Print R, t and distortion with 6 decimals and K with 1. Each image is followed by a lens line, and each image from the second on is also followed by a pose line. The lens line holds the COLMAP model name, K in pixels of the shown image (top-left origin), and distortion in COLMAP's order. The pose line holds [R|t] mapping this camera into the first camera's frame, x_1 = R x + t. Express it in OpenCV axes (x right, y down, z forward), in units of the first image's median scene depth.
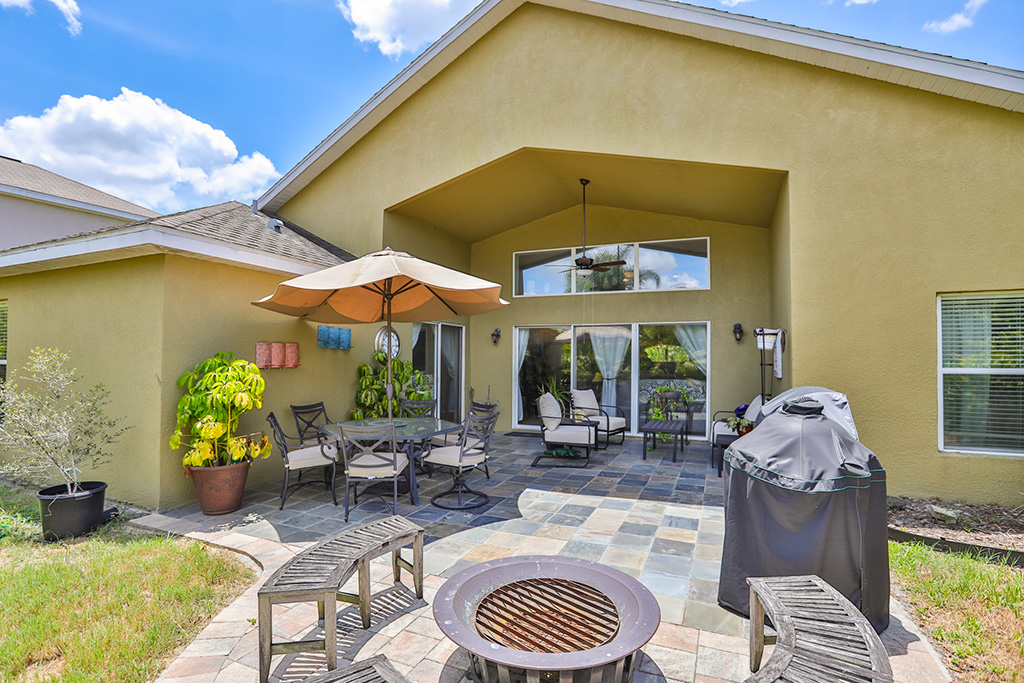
lens RADIAL K [[505.1, 0, 509.4], [0, 505.1, 342.2], [0, 0, 1]] dist [-0.061709, 0.026067]
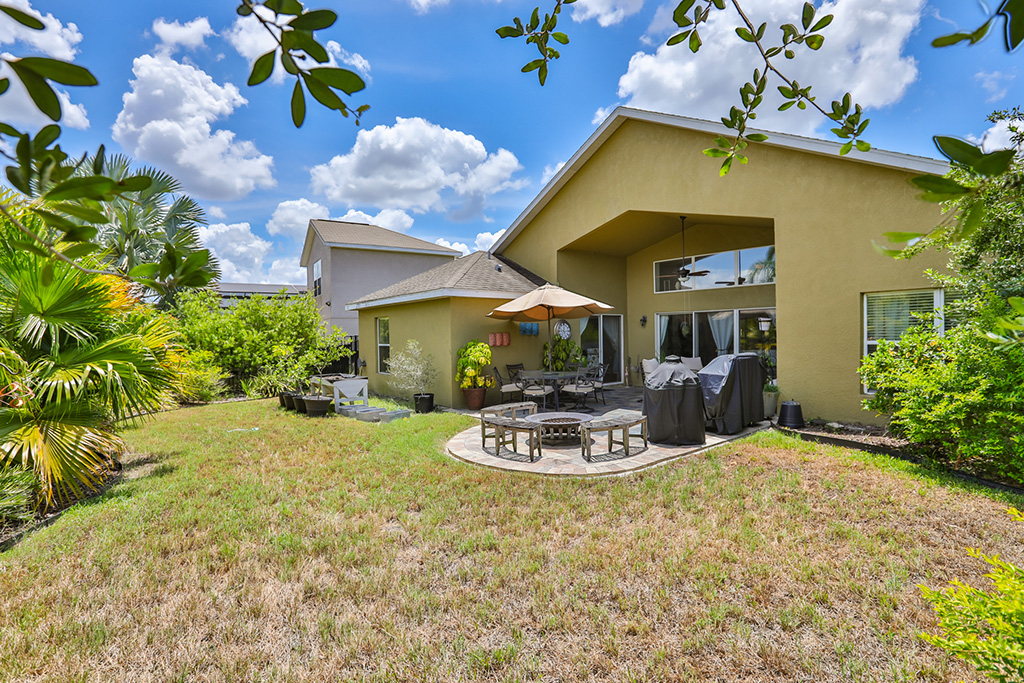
lens RADIAL K [[505.1, 0, 509.4], [0, 505.1, 342.2], [0, 0, 1]] dist [-0.061709, 0.026067]
pose [[0.890529, -0.017421, -0.454592, 0.574338], [0.039773, 0.998422, 0.039653, -0.049528], [0.453184, -0.053393, 0.889817, -0.914338]]
